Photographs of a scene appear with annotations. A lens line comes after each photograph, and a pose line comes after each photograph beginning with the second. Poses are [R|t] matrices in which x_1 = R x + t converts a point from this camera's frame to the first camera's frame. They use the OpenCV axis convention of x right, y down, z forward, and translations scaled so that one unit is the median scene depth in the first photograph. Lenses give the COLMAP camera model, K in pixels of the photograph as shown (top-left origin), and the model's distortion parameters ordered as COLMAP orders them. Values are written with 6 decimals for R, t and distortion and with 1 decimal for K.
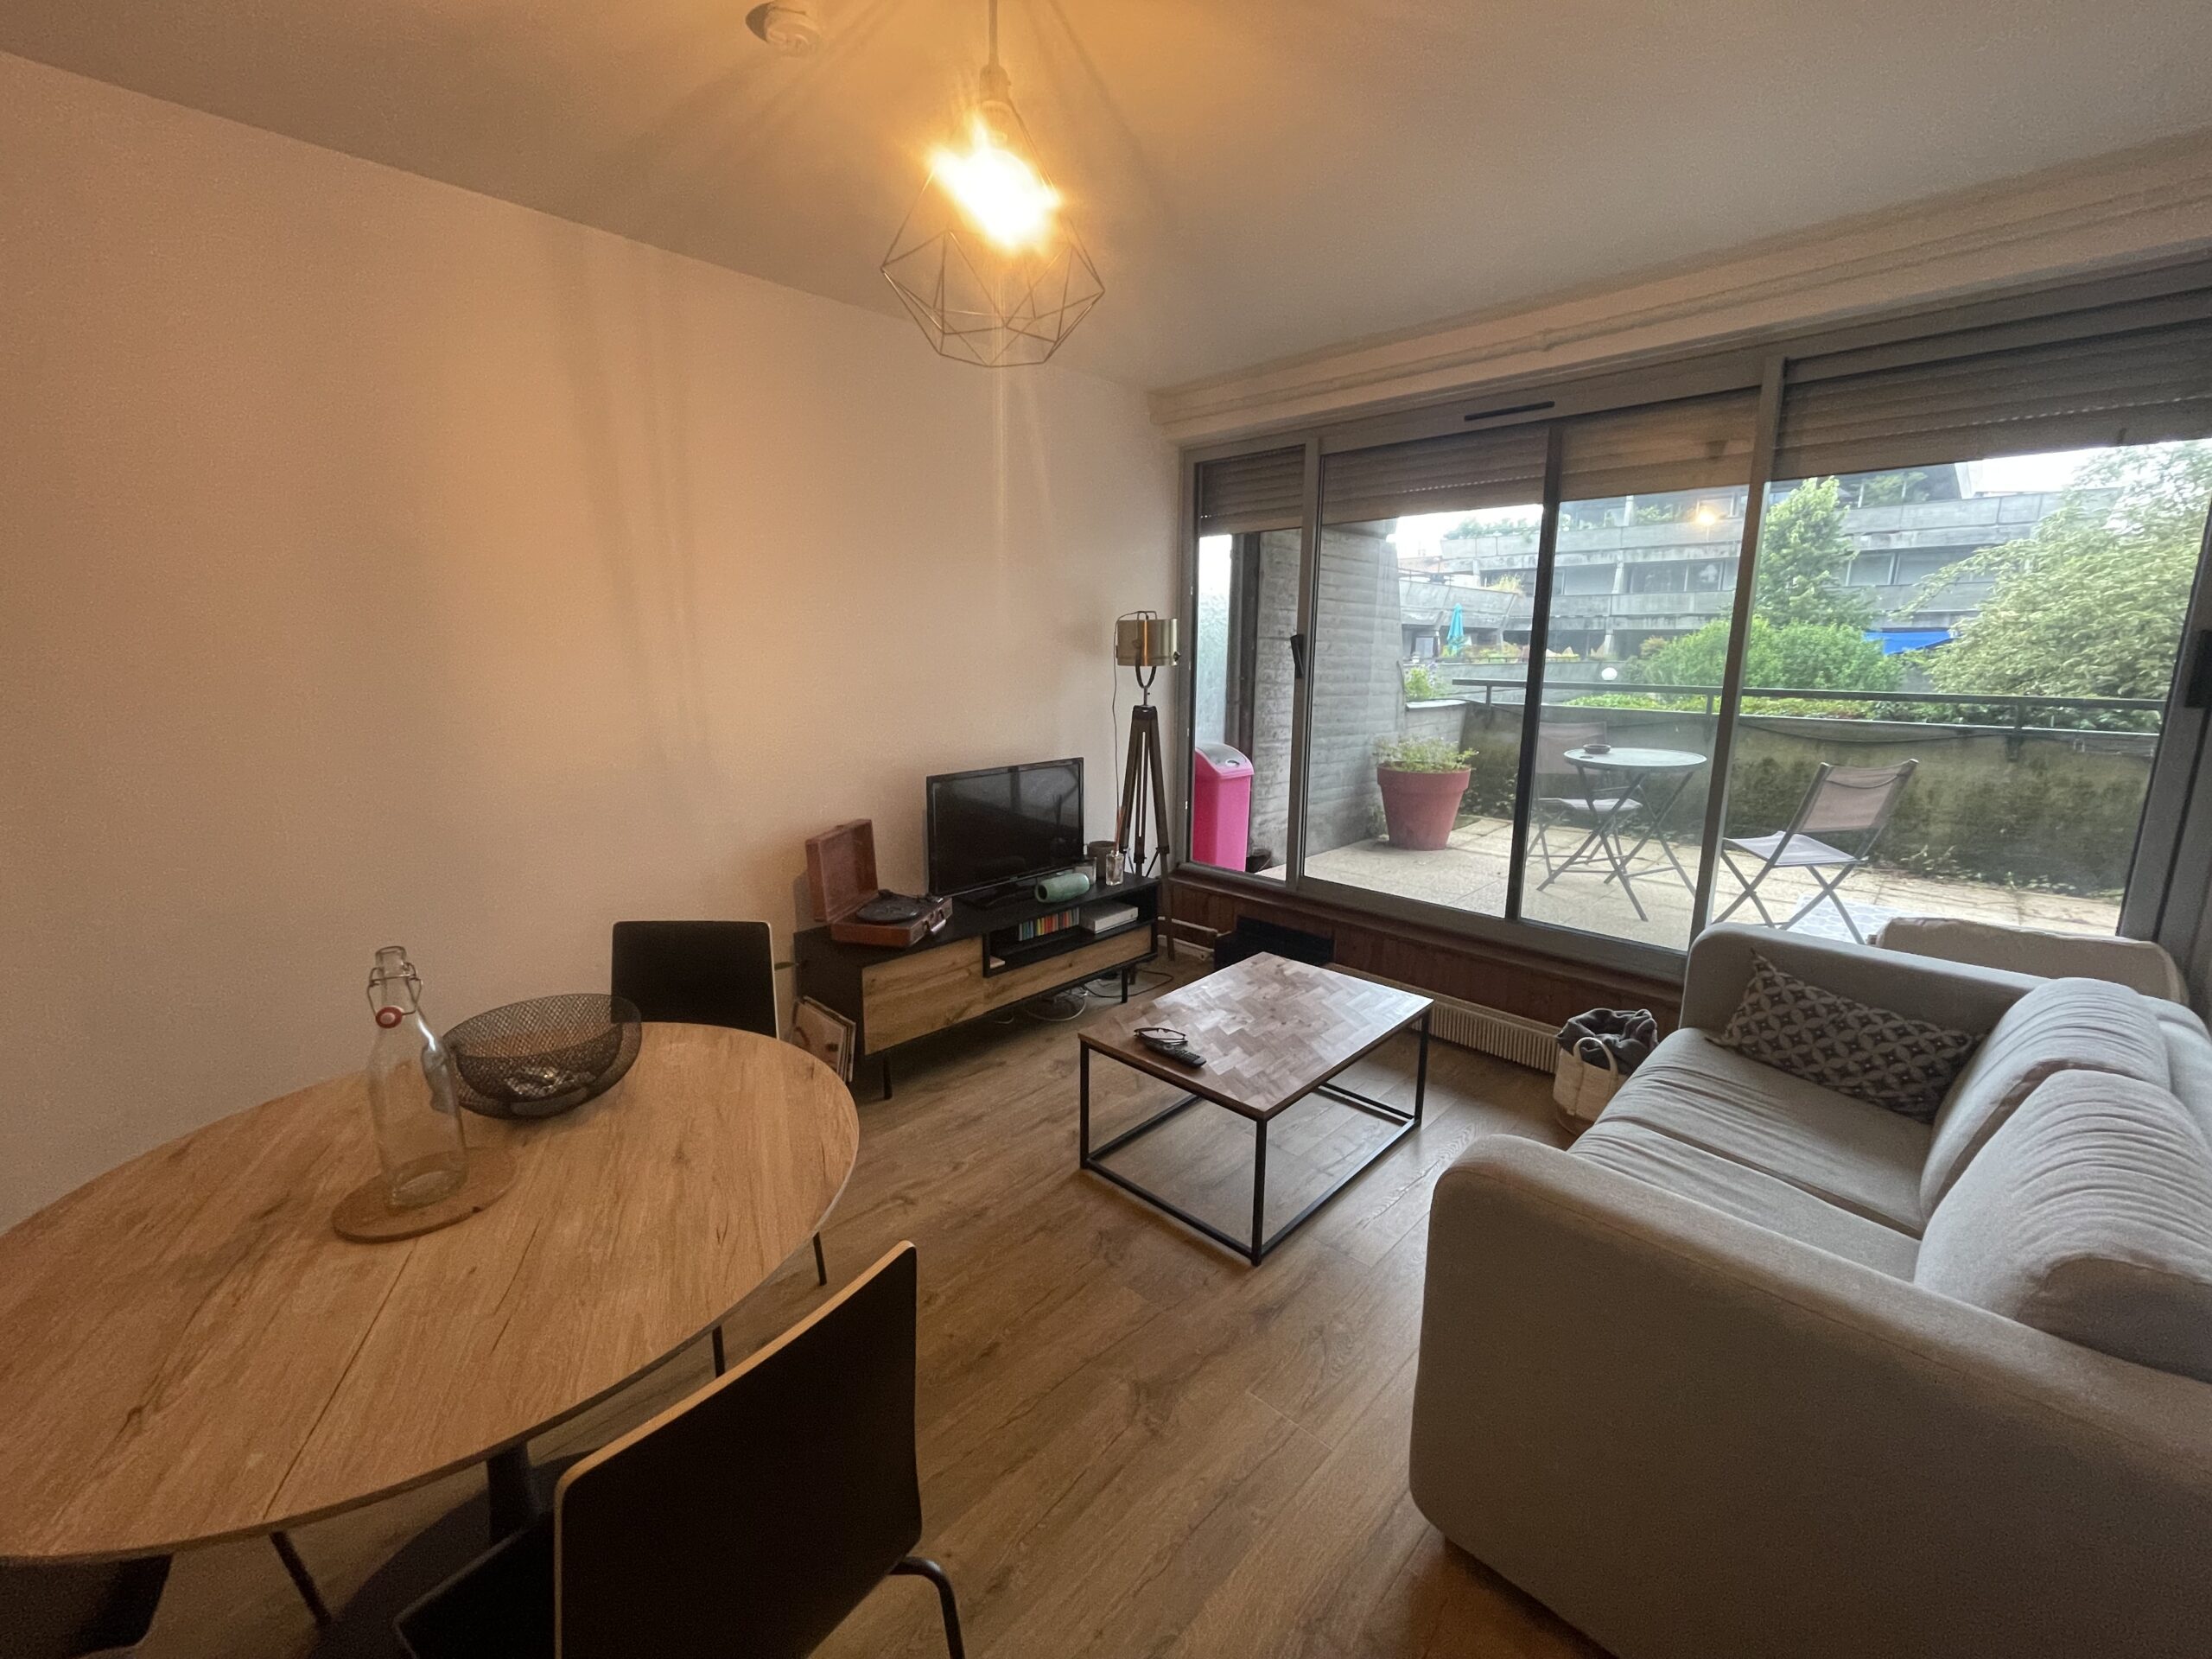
lens RADIAL K [[893.9, 0, 1106.2], [0, 893.9, 824.6], [0, 0, 1]] dist [0.001948, 0.000238]
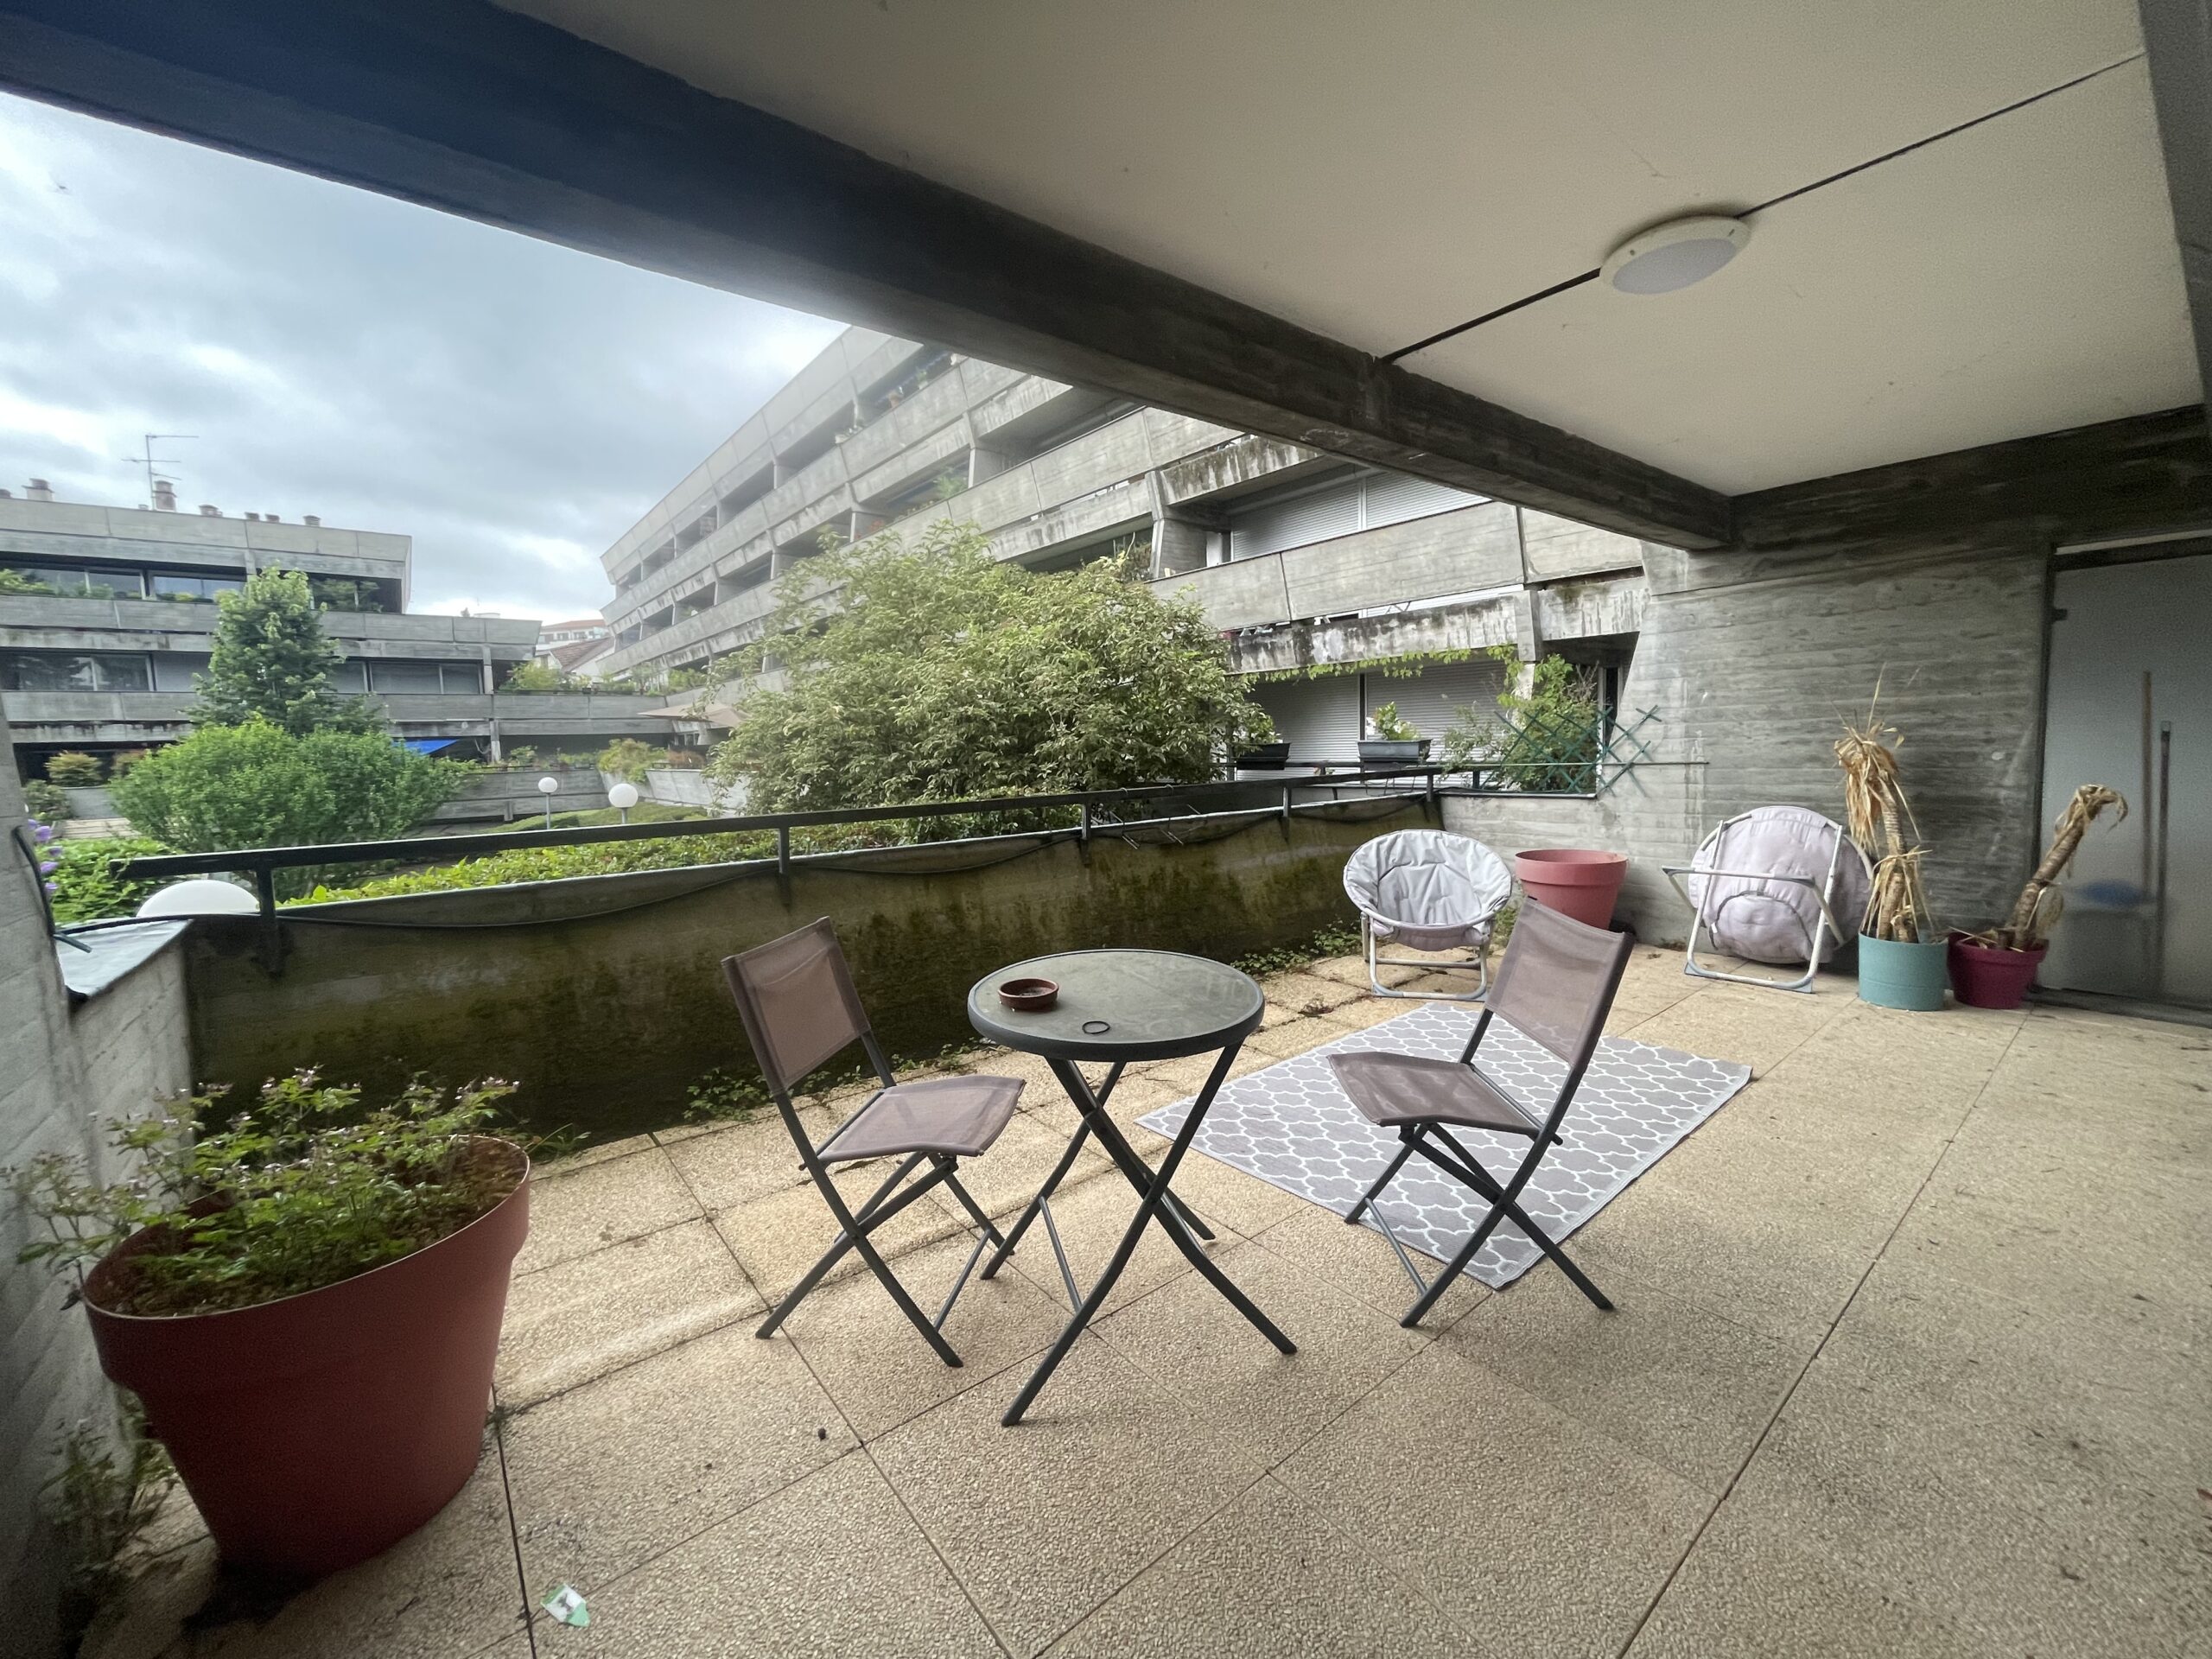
lens RADIAL K [[893.9, 0, 1107.3], [0, 893.9, 825.4], [0, 0, 1]] dist [0.001948, 0.000238]
pose [[0.135484, -0.103563, 0.985352, 0.028902], [0.222251, 0.972354, 0.071638, -0.030072], [-0.965530, 0.209289, 0.154755, 0.150513]]
